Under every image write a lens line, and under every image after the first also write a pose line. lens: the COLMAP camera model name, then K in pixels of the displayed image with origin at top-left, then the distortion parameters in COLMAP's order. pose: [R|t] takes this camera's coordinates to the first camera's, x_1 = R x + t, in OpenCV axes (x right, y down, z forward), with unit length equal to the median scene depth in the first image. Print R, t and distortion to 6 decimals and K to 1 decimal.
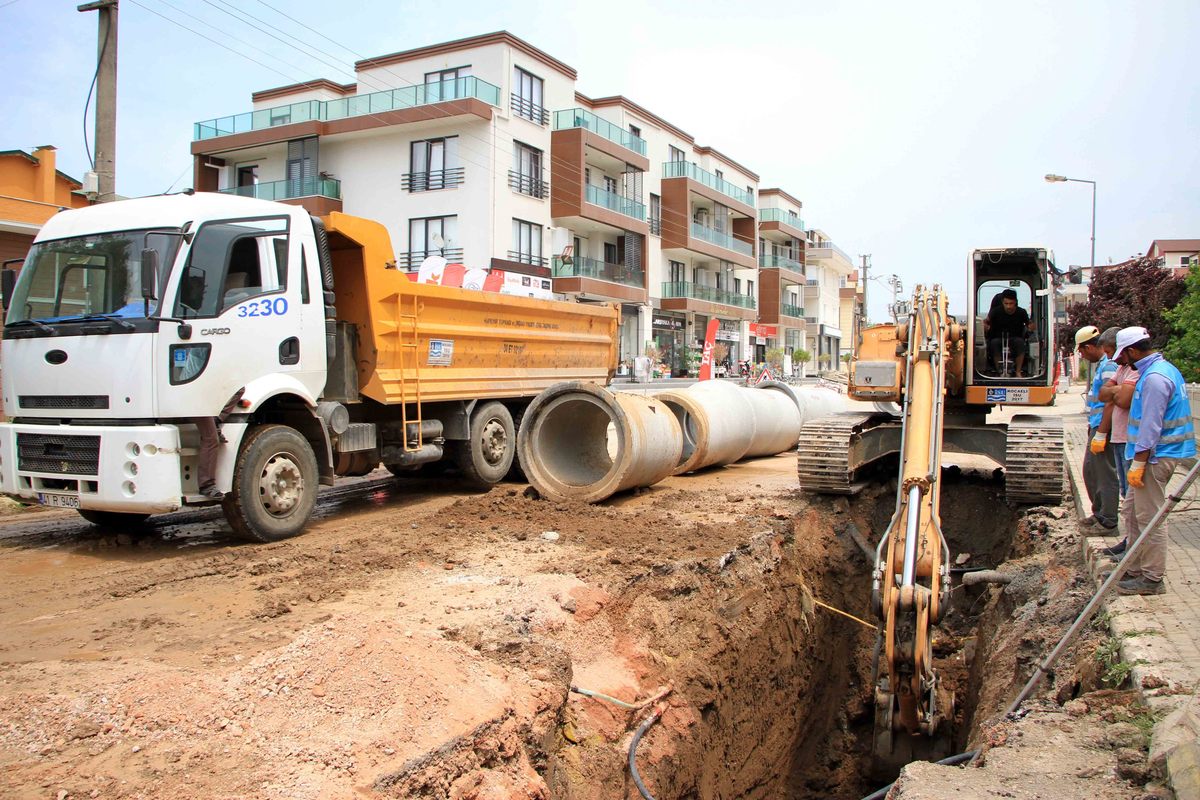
lens RADIAL K [[984.7, 0, 600.0], [0, 984.7, 400.0], [0, 0, 1]] dist [-0.165838, 0.125450]
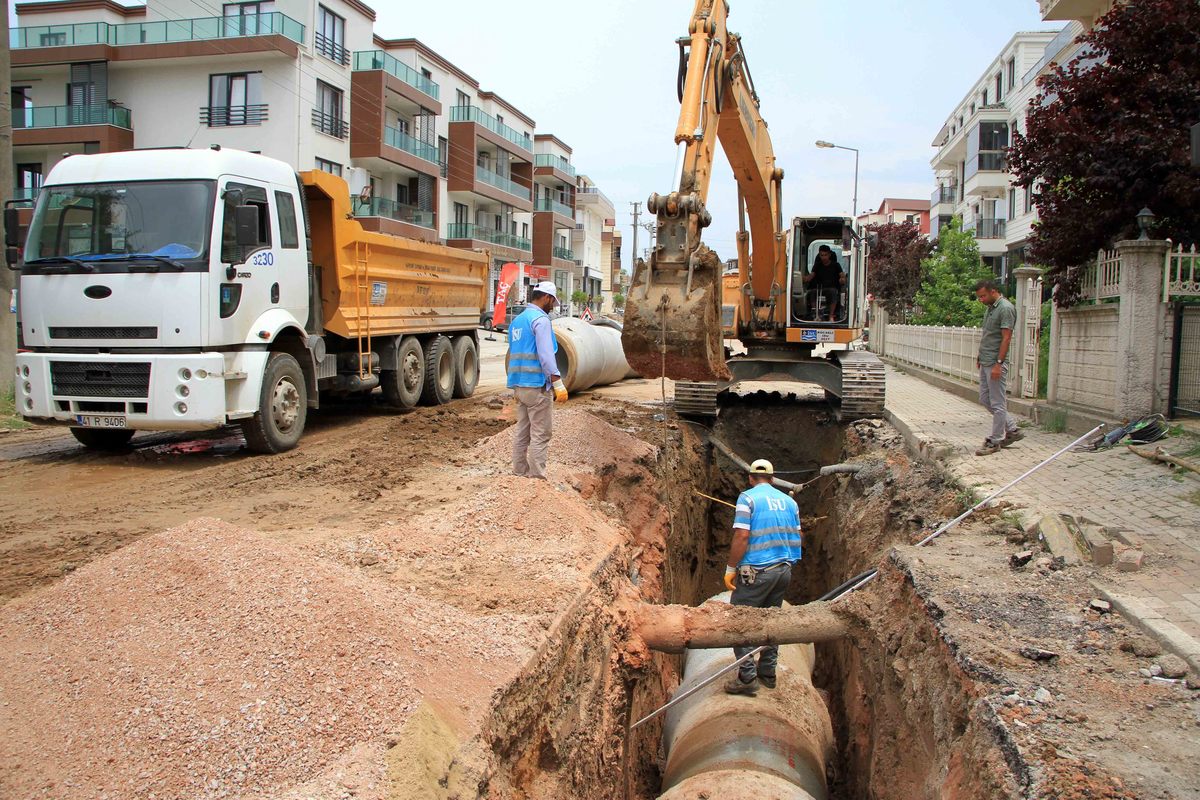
lens RADIAL K [[1011.3, 0, 600.3], [0, 1011.3, 392.1], [0, 0, 1]] dist [-0.188781, 0.164955]
pose [[0.962938, -0.006034, 0.269657, -0.082798], [-0.007827, 0.998703, 0.050300, 0.002415], [-0.269611, -0.050547, 0.961642, -0.071495]]
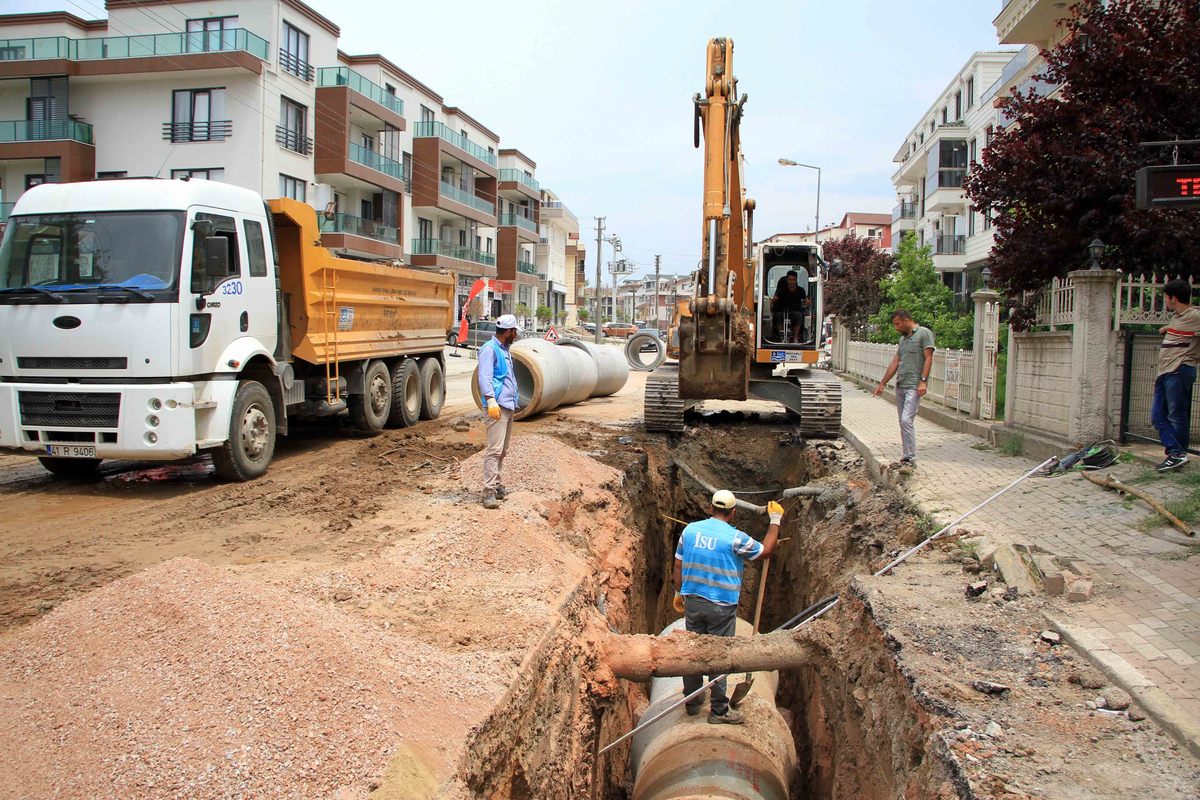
lens RADIAL K [[1012.2, 0, 596.1], [0, 1012.2, 395.6], [0, 0, 1]] dist [-0.188485, 0.165930]
pose [[0.953909, -0.007014, 0.300015, -0.085080], [-0.006206, 0.999052, 0.043089, -0.003484], [-0.300033, -0.042965, 0.952961, -0.076291]]
